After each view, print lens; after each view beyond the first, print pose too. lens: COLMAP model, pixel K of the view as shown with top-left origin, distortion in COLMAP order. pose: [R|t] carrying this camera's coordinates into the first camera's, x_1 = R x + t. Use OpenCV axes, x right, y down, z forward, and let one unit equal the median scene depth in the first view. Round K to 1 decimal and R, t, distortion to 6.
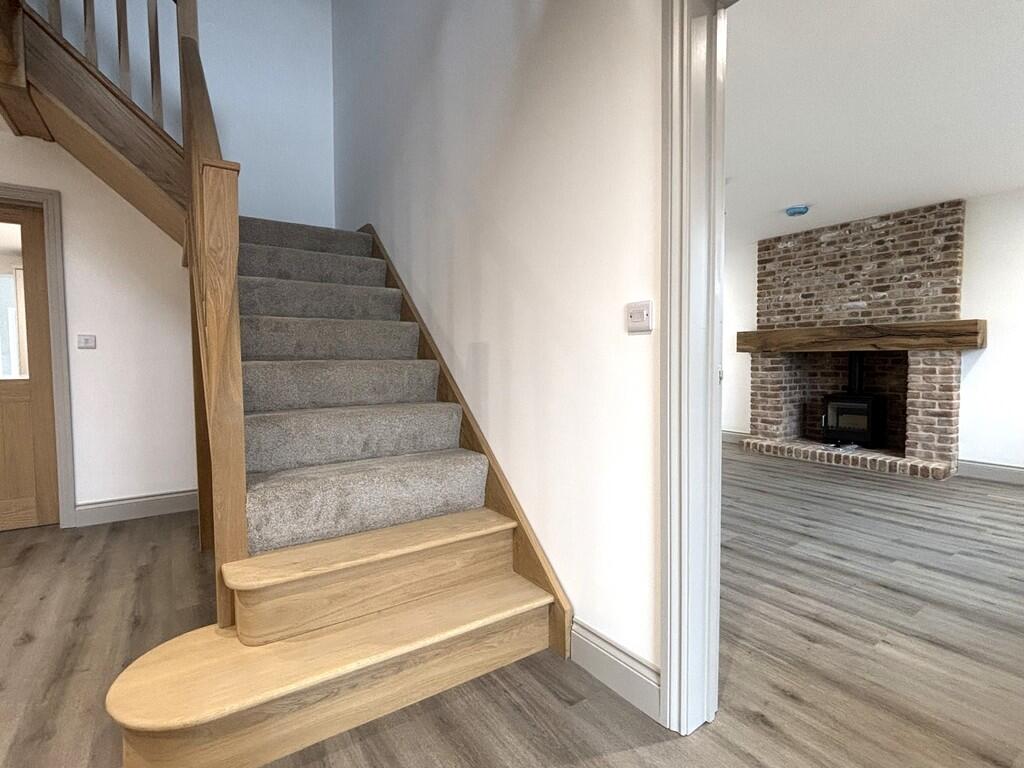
lens RADIAL K [[492.2, 0, 513.3], [0, 492.2, 380.8], [0, 0, 1]] dist [-0.002112, -0.000345]
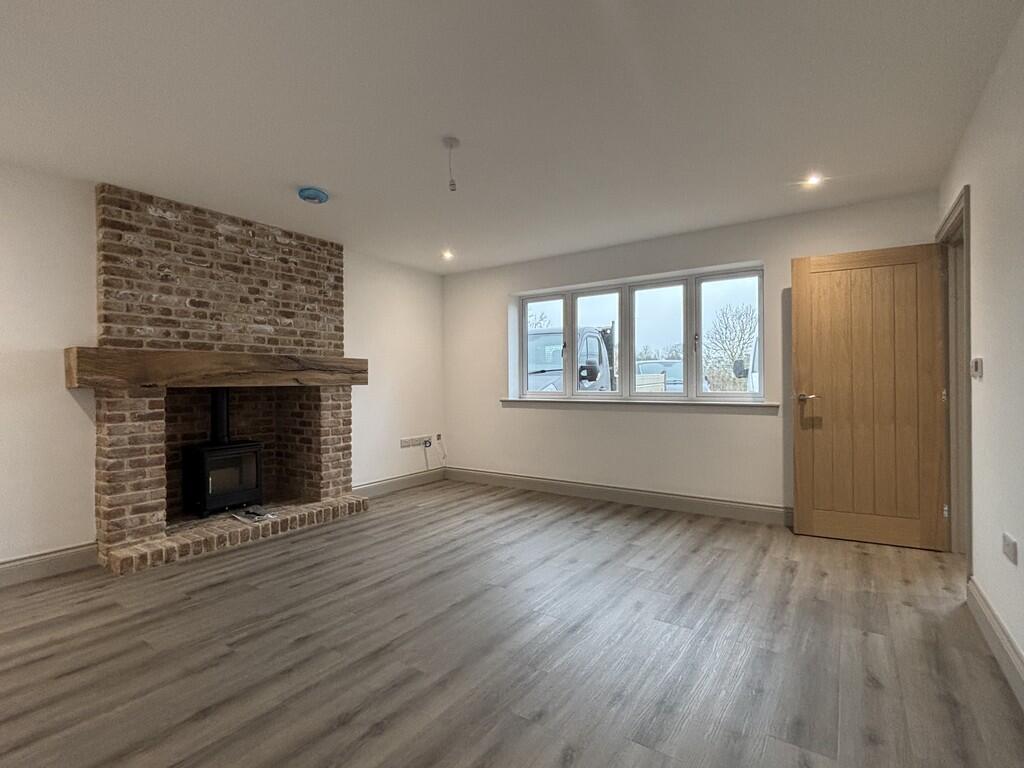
lens RADIAL K [[492.2, 0, 513.3], [0, 492.2, 380.8], [0, 0, 1]] dist [-0.002112, -0.000345]
pose [[-0.347237, 0.011948, 0.937701, -0.181479], [0.051371, 0.998660, 0.006299, -0.050885], [-0.936369, 0.050358, -0.347386, 0.850657]]
